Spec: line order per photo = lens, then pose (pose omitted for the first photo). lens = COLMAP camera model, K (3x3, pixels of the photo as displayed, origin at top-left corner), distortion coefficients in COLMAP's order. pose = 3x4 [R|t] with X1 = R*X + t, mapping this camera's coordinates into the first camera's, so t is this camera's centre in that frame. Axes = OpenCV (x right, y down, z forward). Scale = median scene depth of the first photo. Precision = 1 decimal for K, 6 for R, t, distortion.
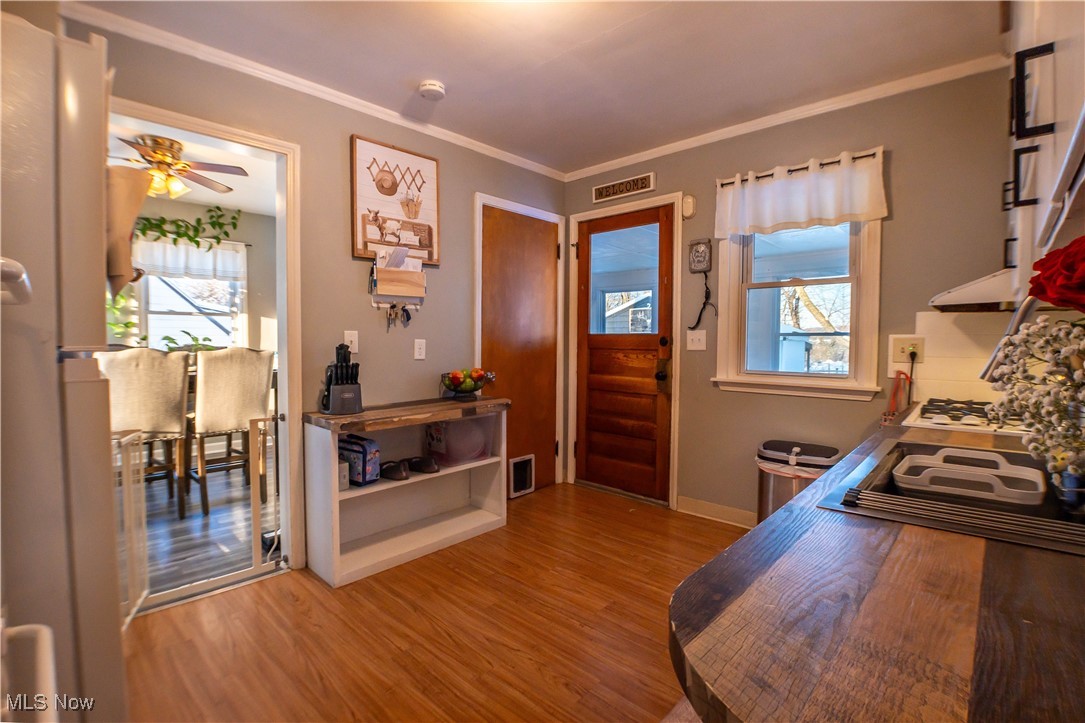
lens RADIAL K [[490.9, 0, 535.5], [0, 490.9, 360.9], [0, 0, 1]] dist [-0.037084, 0.001337]
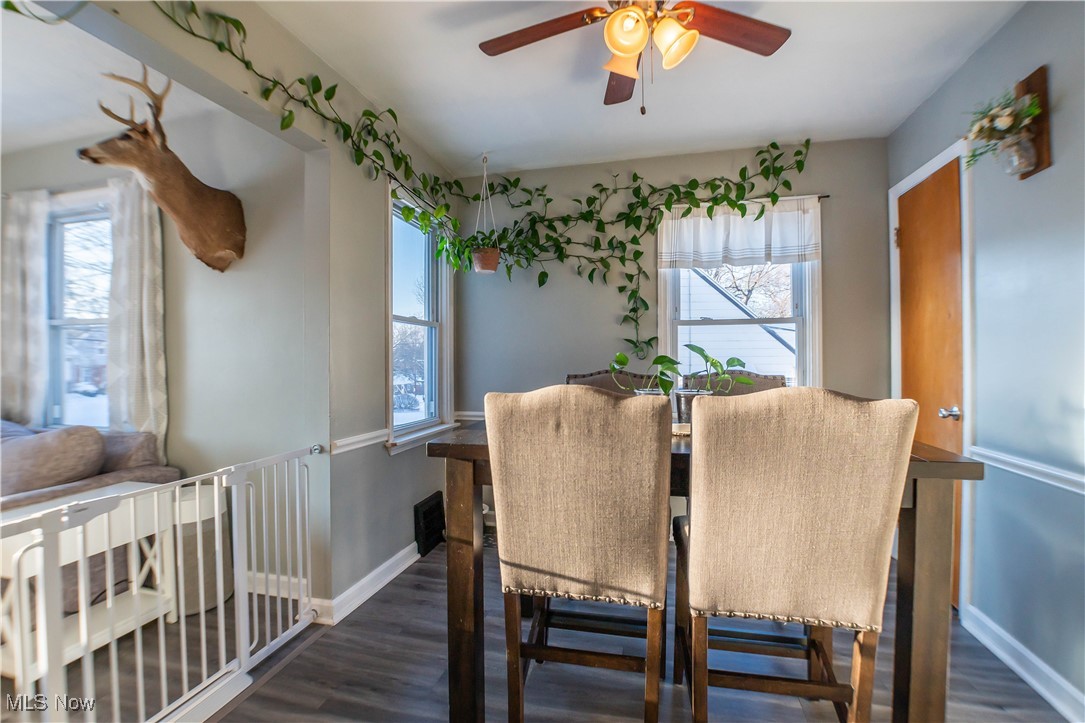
lens RADIAL K [[490.9, 0, 535.5], [0, 490.9, 360.9], [0, 0, 1]] dist [-0.037084, 0.001337]
pose [[0.486664, -0.005785, -0.873570, -0.283717], [-0.033410, 0.999123, -0.025229, -0.022026], [0.872950, 0.041464, 0.486044, 0.467926]]
